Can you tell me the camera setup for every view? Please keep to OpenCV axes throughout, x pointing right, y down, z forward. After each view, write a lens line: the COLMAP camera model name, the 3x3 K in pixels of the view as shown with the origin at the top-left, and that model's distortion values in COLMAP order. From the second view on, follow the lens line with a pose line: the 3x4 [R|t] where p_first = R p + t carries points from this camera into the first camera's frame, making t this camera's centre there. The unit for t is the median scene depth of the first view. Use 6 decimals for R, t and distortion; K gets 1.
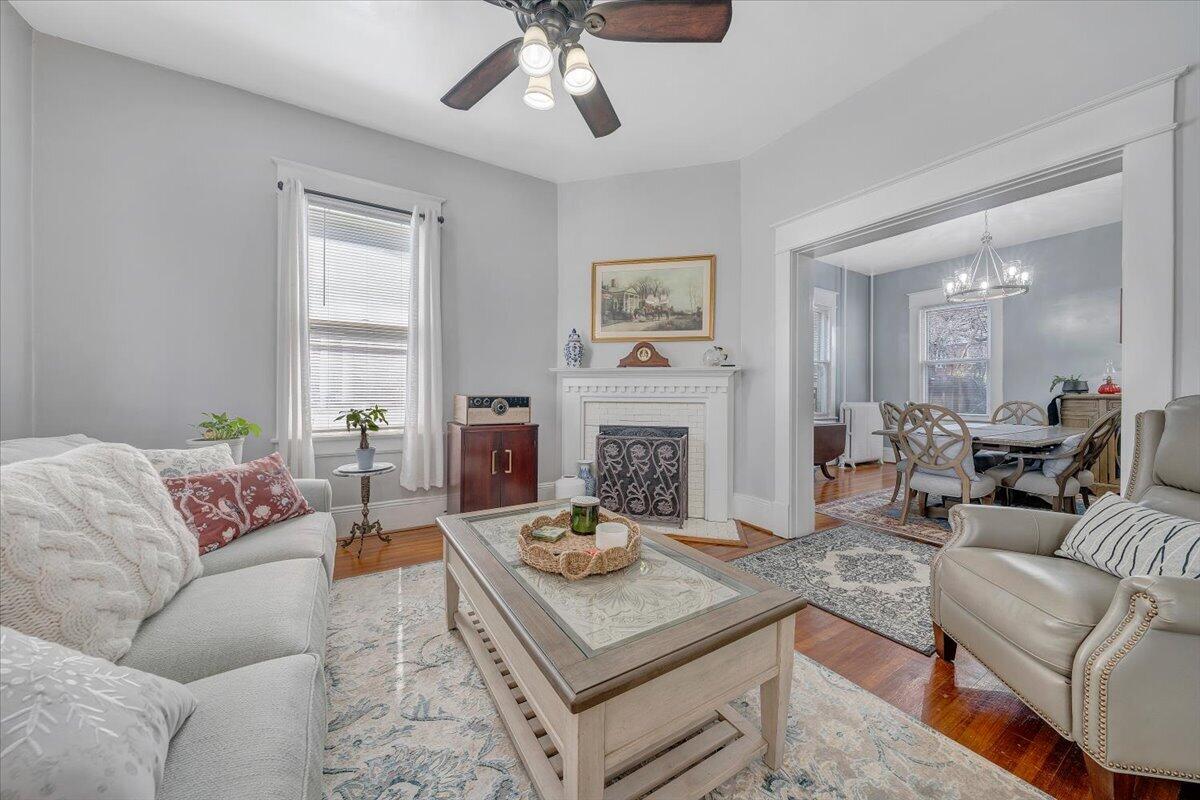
lens RADIAL K [[412.3, 0, 601.7], [0, 412.3, 396.5], [0, 0, 1]] dist [-0.002130, -0.000416]
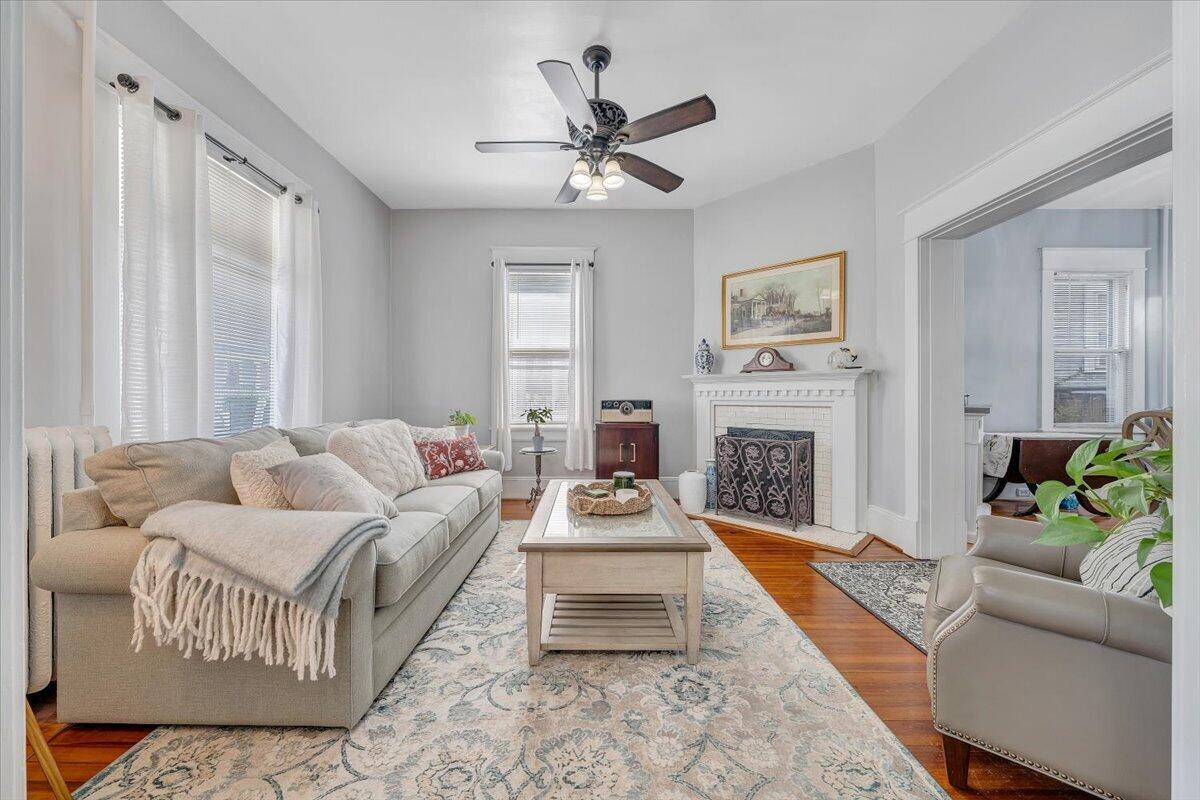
lens RADIAL K [[412.3, 0, 585.3], [0, 412.3, 399.6], [0, 0, 1]] dist [-0.002130, -0.000416]
pose [[0.857314, -0.001380, -0.514792, 0.274949], [-0.000244, 0.999995, -0.003088, 0.001800], [0.514794, 0.002773, 0.857309, -0.130125]]
